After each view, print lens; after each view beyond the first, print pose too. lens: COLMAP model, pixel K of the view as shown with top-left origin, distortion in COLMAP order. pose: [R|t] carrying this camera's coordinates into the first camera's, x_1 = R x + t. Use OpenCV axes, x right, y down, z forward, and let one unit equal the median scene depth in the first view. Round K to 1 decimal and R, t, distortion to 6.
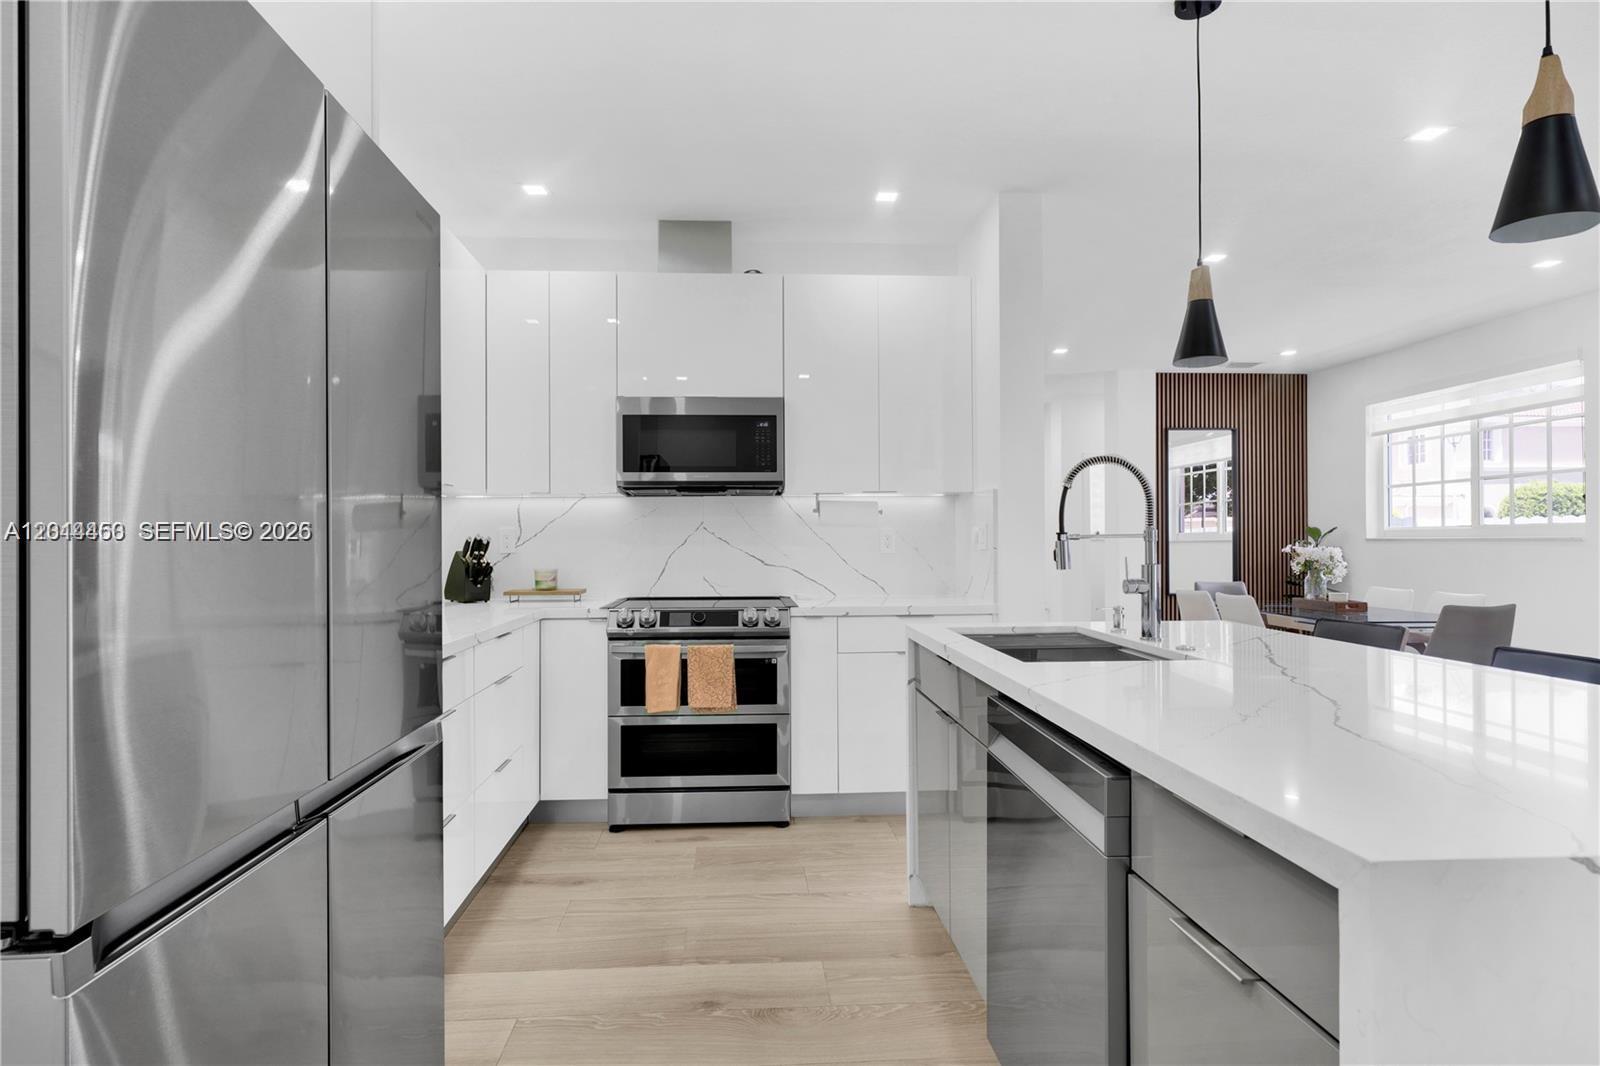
lens RADIAL K [[848.5, 0, 800.0], [0, 848.5, 533.0], [0, 0, 1]] dist [0.000837, -0.000324]
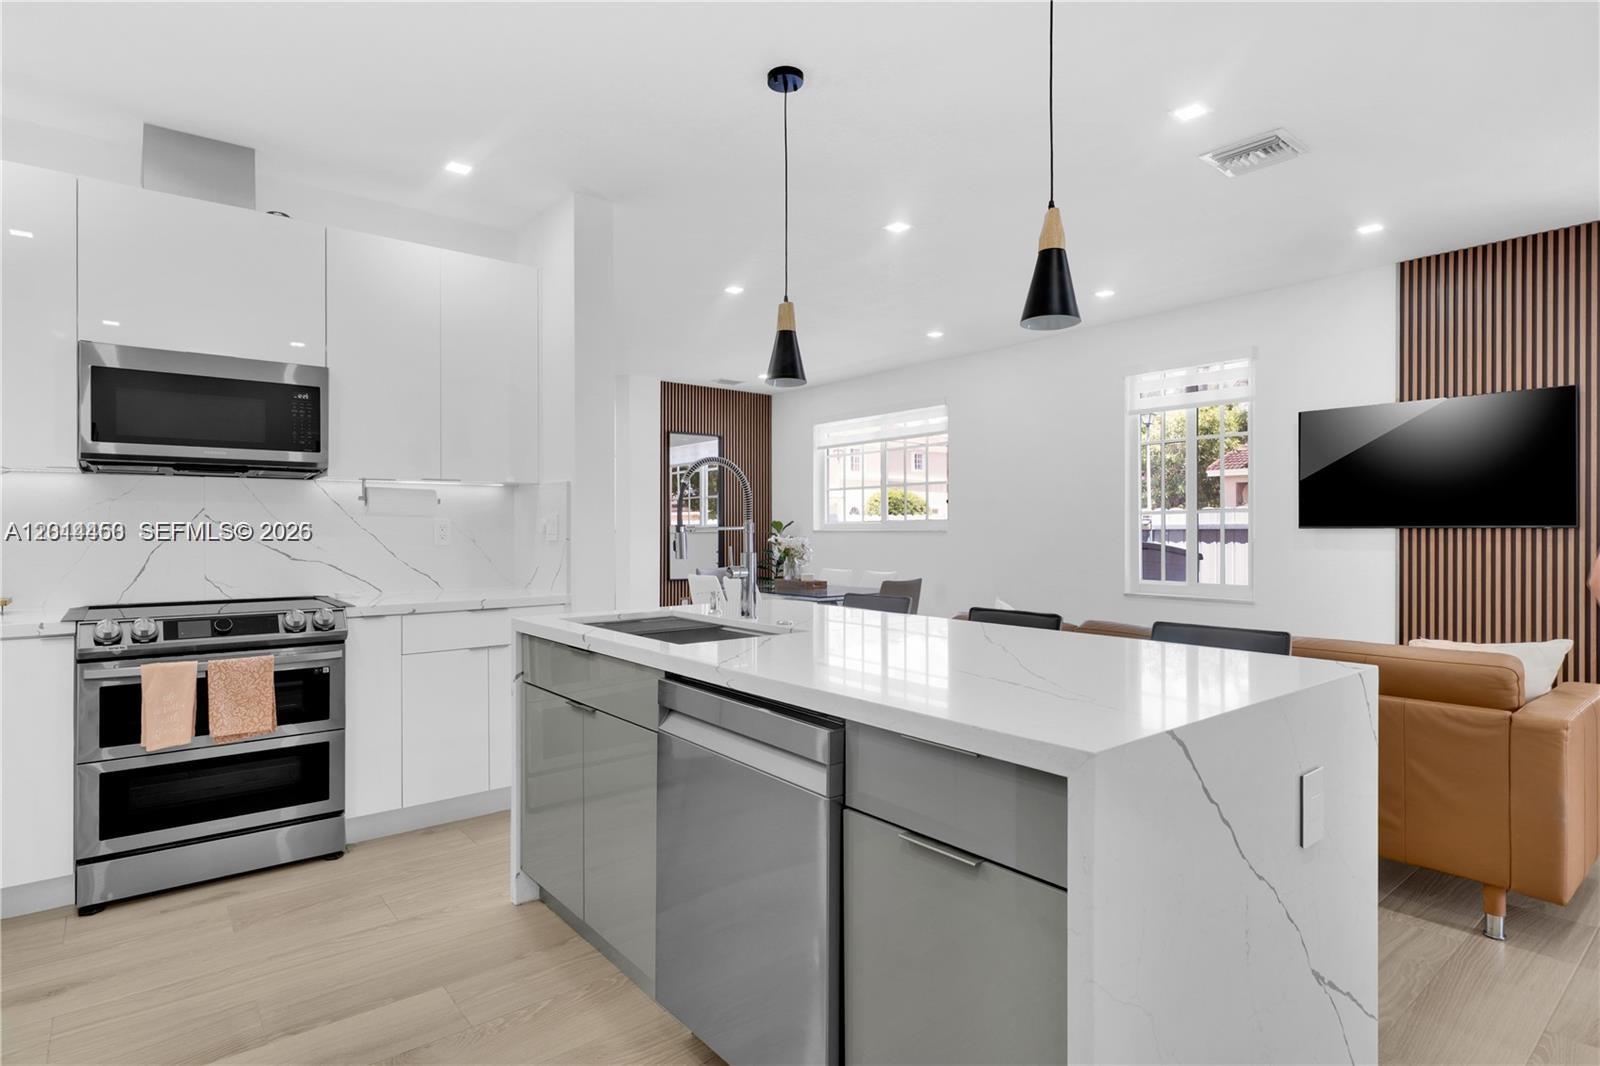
lens RADIAL K [[826.1, 0, 797.4], [0, 826.1, 527.4], [0, 0, 1]] dist [0.003114, 0.000572]
pose [[0.816238, 0.004873, 0.577696, -0.128020], [-0.007279, 0.999972, 0.001849, -0.000465], [-0.577671, -0.005714, 0.816250, 0.029704]]
